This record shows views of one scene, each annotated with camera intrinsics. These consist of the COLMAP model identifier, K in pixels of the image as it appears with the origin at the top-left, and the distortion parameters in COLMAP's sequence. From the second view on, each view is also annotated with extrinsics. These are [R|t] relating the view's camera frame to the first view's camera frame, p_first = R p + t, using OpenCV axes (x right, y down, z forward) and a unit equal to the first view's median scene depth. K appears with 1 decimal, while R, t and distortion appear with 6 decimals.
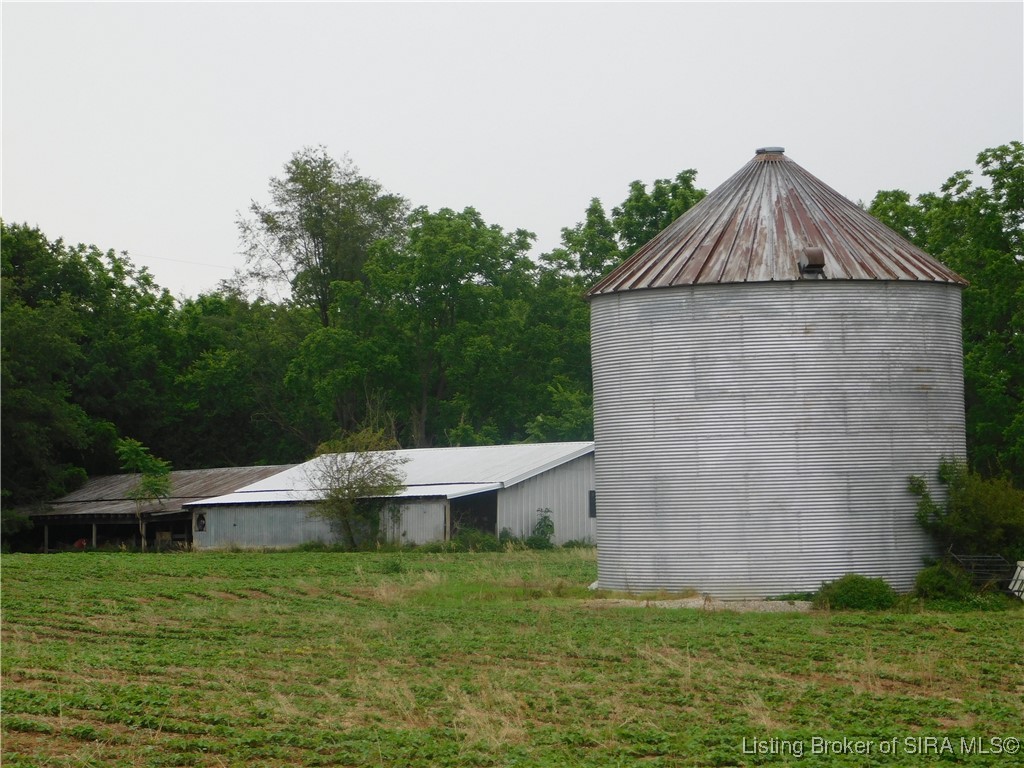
lens RADIAL K [[2700.4, 0, 511.9], [0, 2700.4, 384.7], [0, 0, 1]] dist [0.103105, 0.000000]
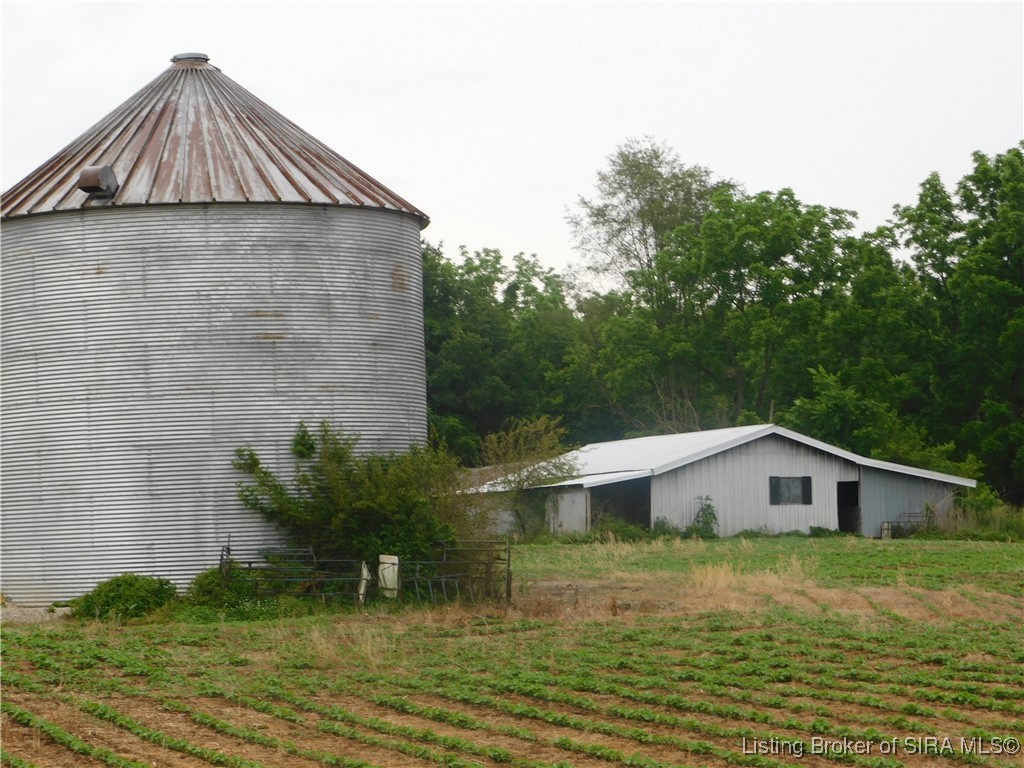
lens RADIAL K [[2404.3, 0, 512.0], [0, 2404.3, 384.3], [0, 0, 1]] dist [0.089651, 0.000000]
pose [[0.937168, -0.030669, -0.347529, 0.438284], [0.029486, 0.999527, -0.008691, 0.021976], [0.347631, -0.002102, 0.937629, 0.344724]]
